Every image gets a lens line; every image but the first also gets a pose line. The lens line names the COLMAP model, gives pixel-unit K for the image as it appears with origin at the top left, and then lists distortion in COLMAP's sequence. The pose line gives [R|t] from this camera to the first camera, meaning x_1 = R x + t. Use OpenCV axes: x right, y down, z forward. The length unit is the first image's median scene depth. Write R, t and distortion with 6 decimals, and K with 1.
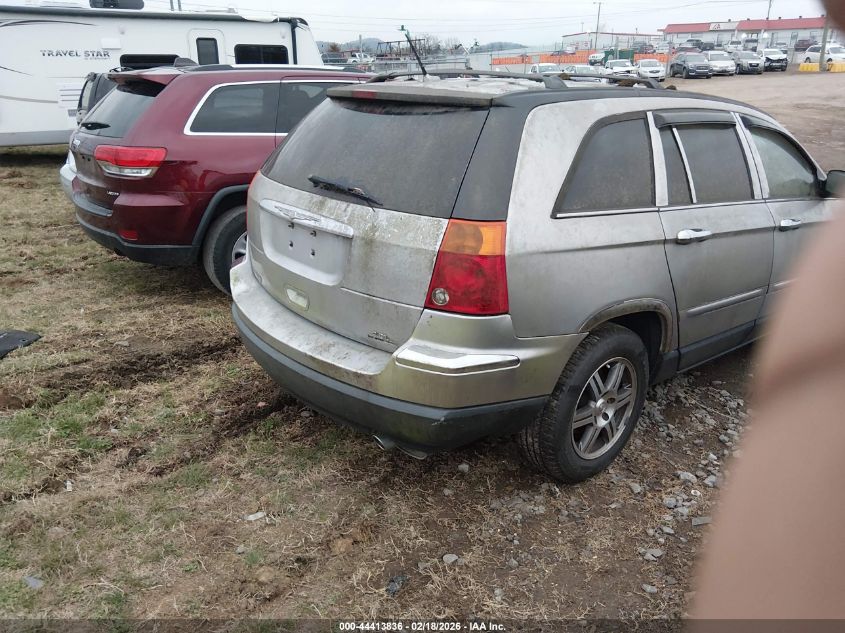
lens RADIAL K [[640.3, 0, 428.1], [0, 640.3, 311.9], [0, 0, 1]] dist [0.120828, -0.190483]
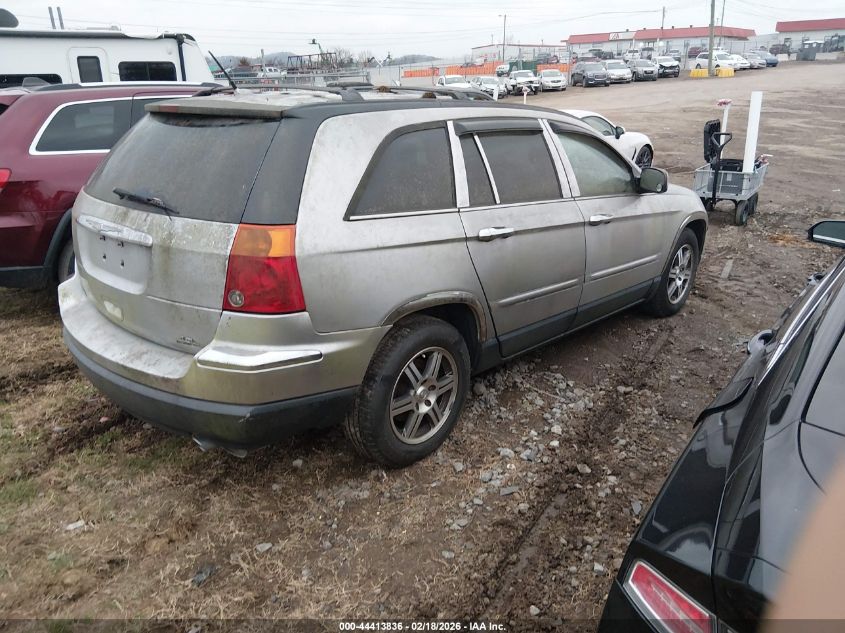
lens RADIAL K [[640.3, 0, 428.1], [0, 640.3, 311.9], [0, 0, 1]] dist [0.120828, -0.190483]
pose [[0.992742, -0.057255, 0.105763, 0.175279], [0.059015, 0.998165, -0.013582, 0.025416], [-0.104792, 0.019725, 0.994299, -0.069027]]
